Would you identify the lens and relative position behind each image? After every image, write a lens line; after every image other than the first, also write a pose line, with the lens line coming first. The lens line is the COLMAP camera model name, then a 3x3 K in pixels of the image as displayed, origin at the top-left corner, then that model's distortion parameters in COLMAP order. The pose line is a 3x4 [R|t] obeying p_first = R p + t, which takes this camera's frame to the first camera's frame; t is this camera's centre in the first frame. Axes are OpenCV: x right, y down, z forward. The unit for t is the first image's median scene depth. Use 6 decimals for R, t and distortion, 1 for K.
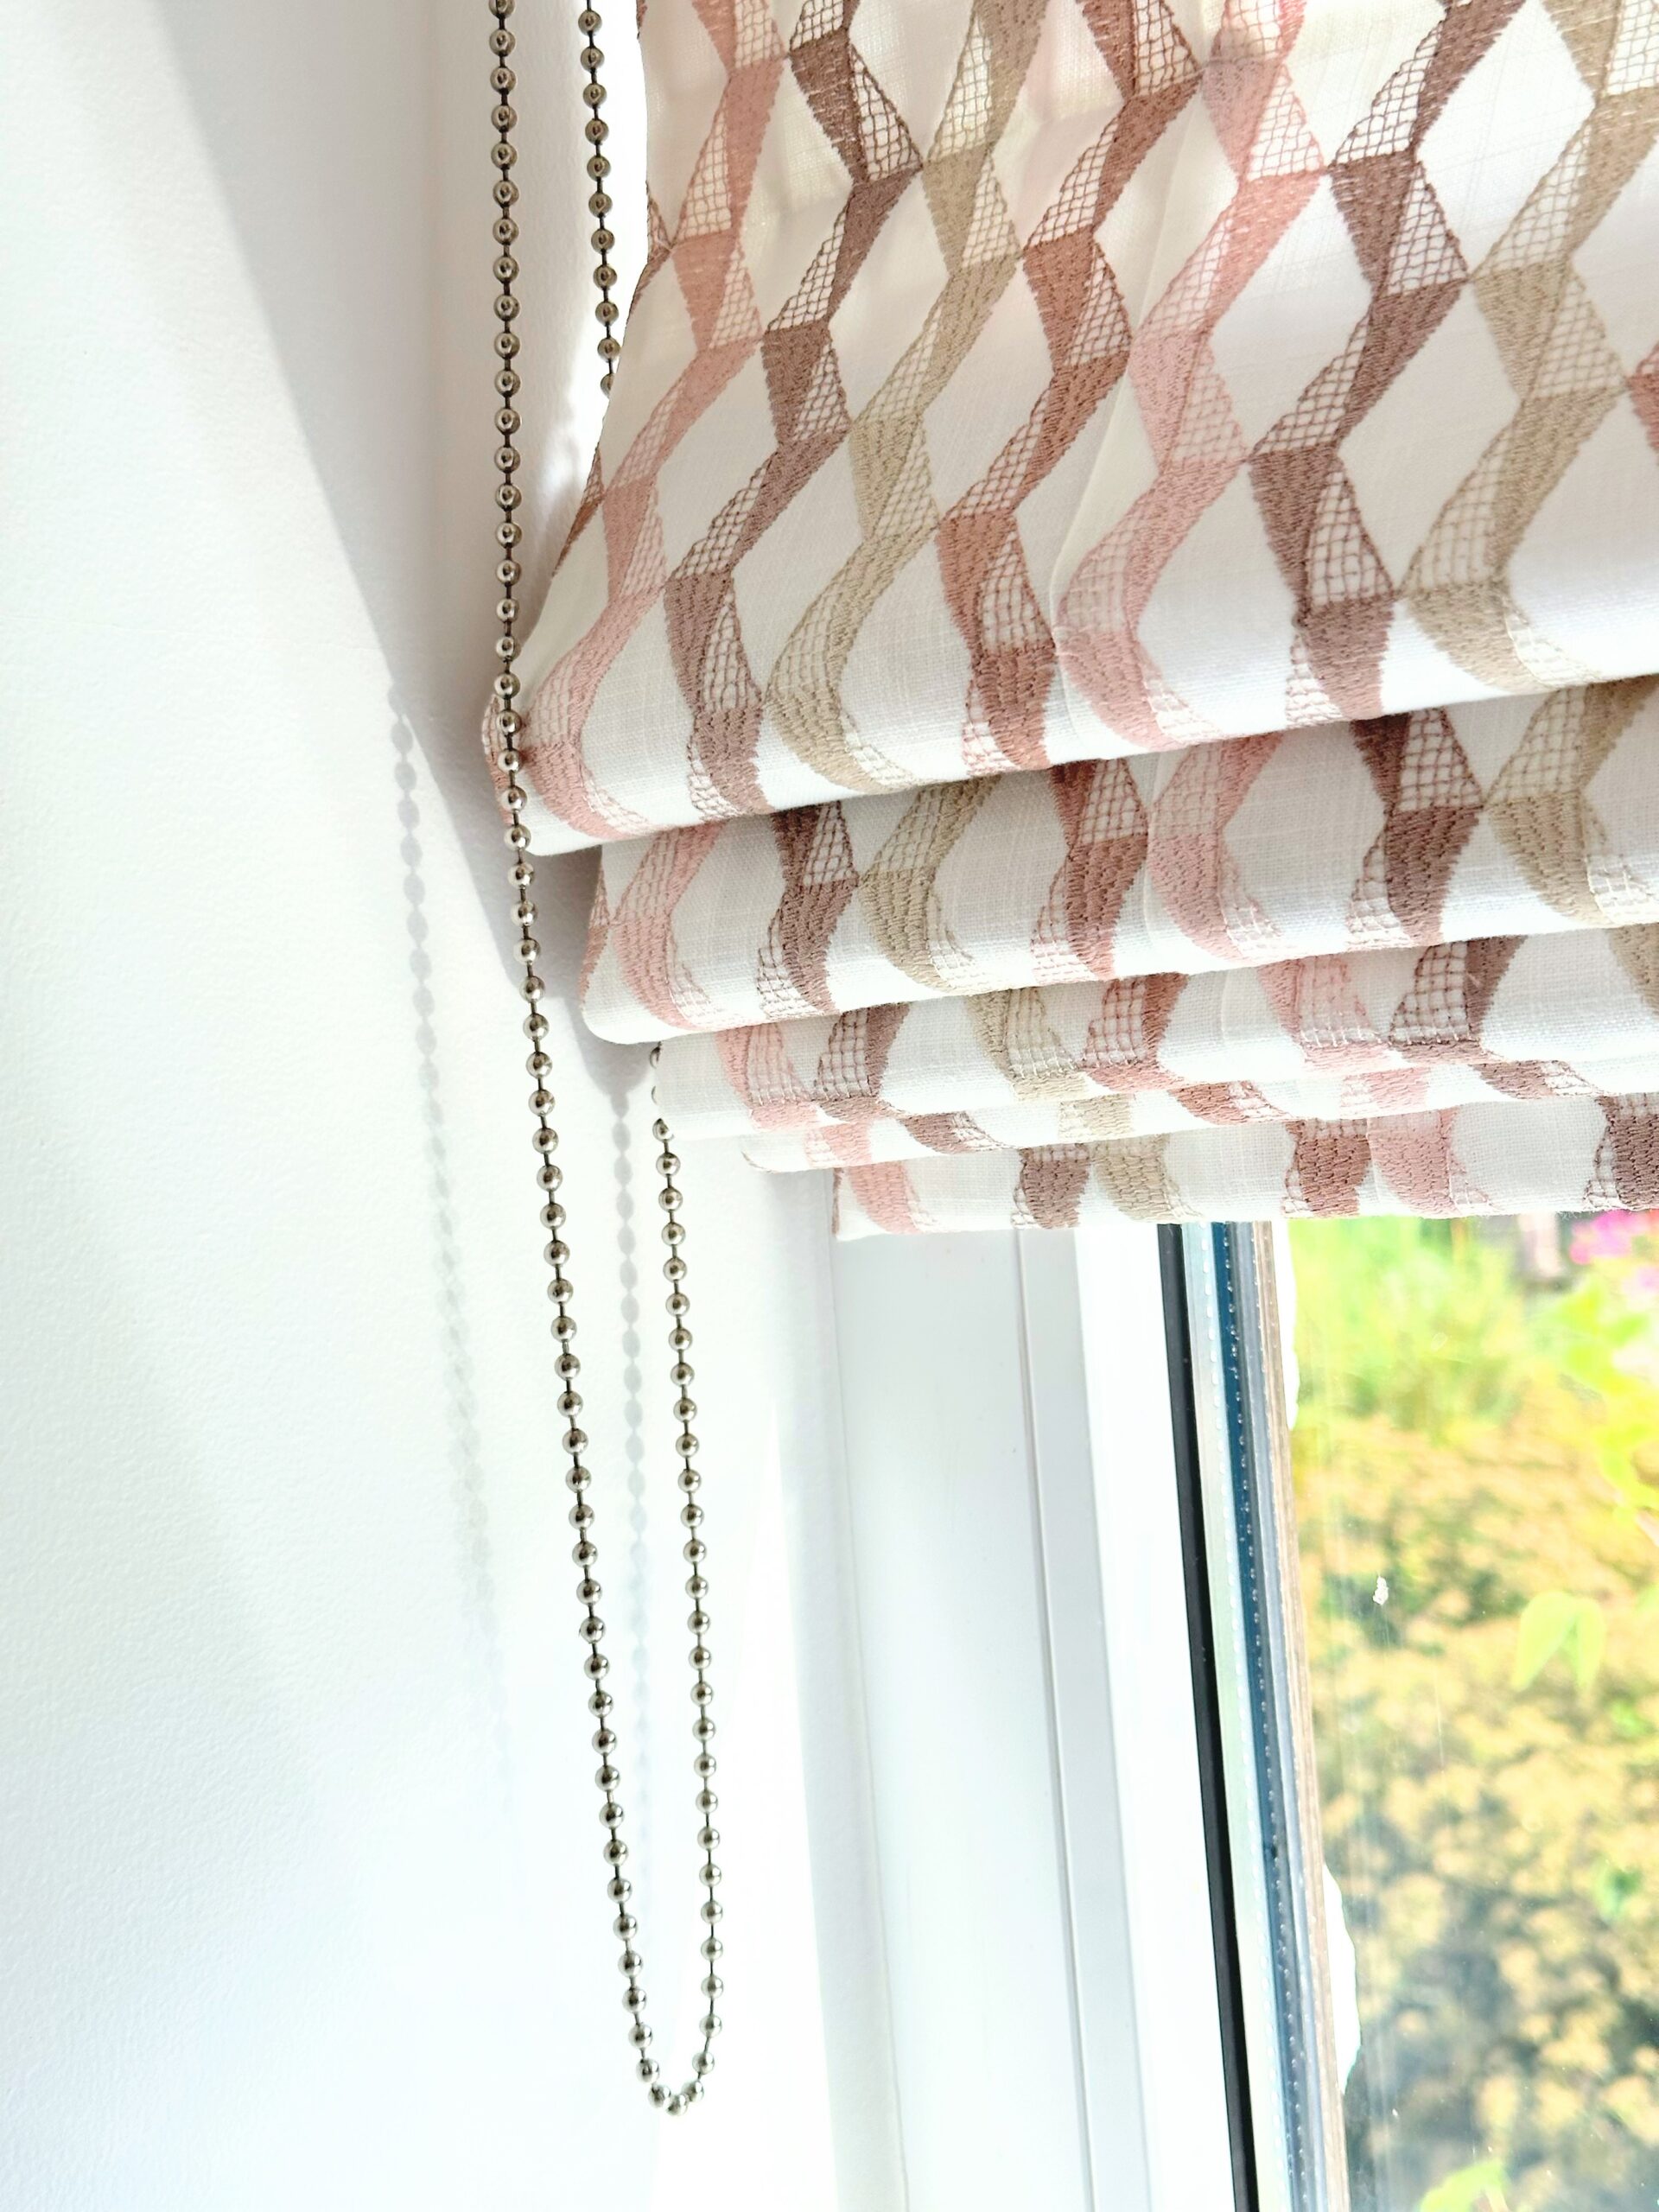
lens RADIAL K [[3125.7, 0, 829.5], [0, 3125.7, 1106.0], [0, 0, 1]] dist [0.180105, -0.433981]
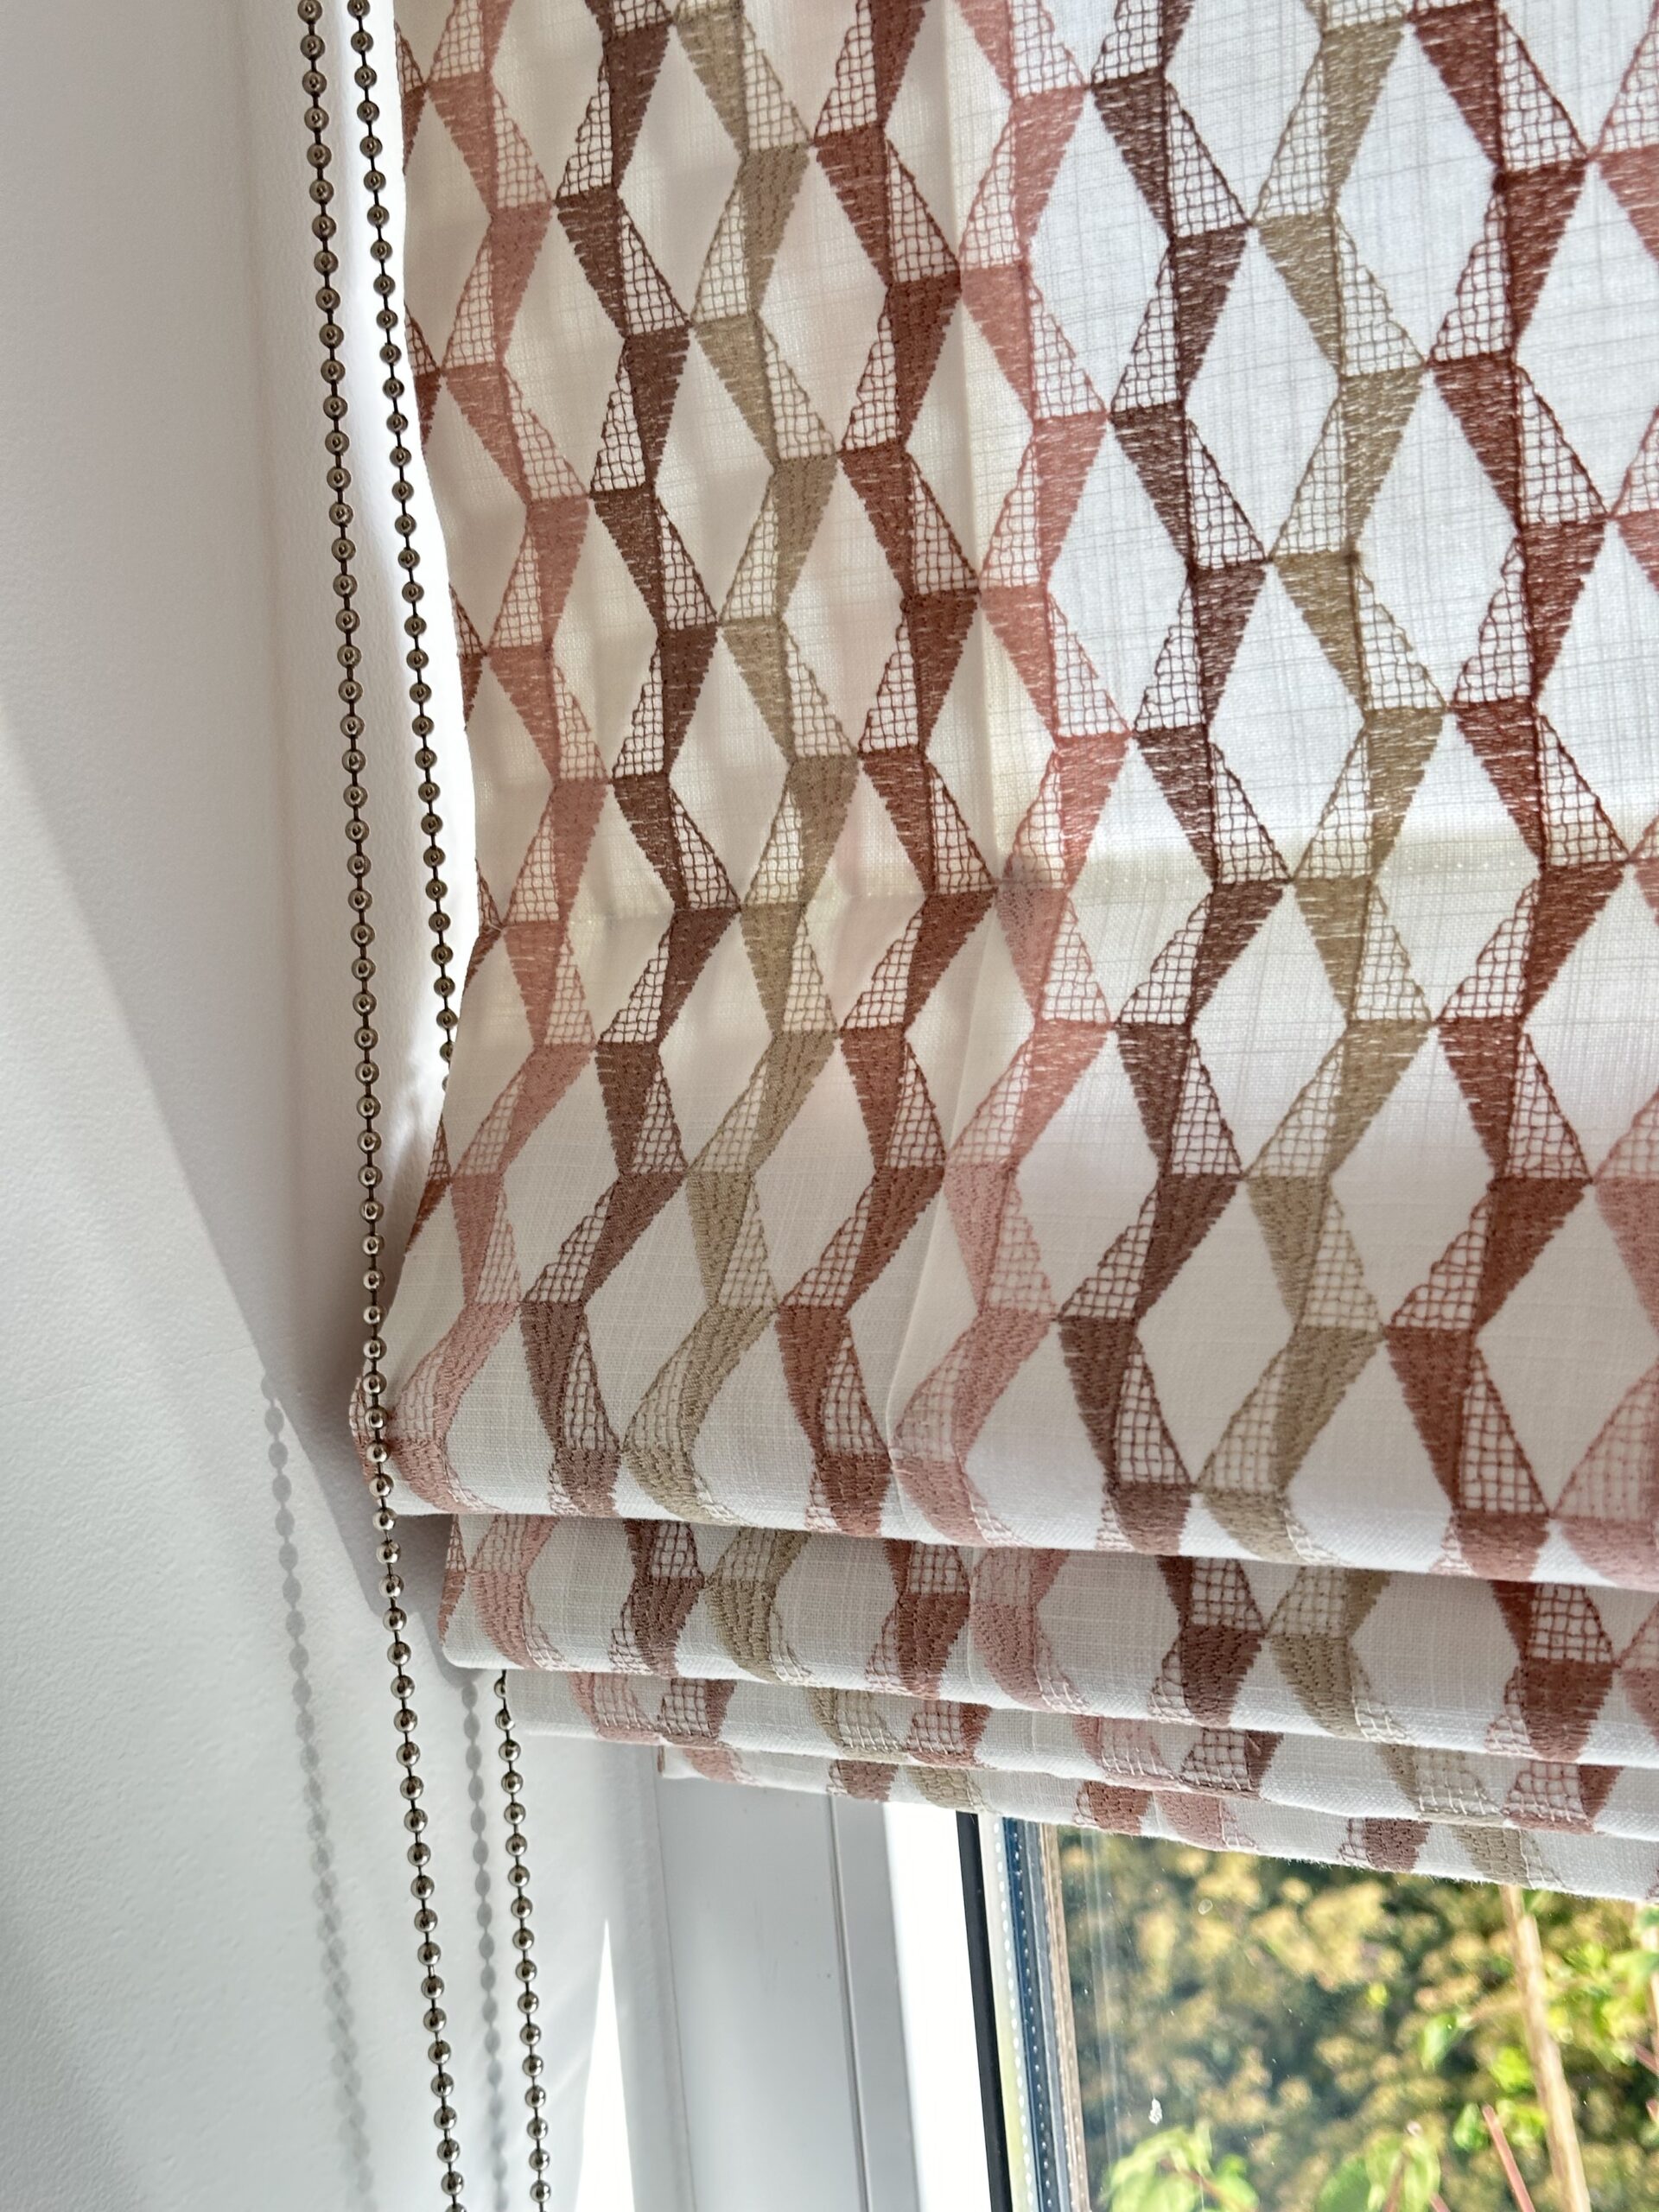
lens RADIAL K [[3125.7, 0, 829.5], [0, 3125.7, 1106.0], [0, 0, 1]] dist [0.180105, -0.433981]
pose [[0.993607, -0.024146, 0.110282, -0.066979], [0.015958, 0.997090, 0.074538, -0.330163], [-0.111761, -0.072302, 0.991101, -0.109516]]
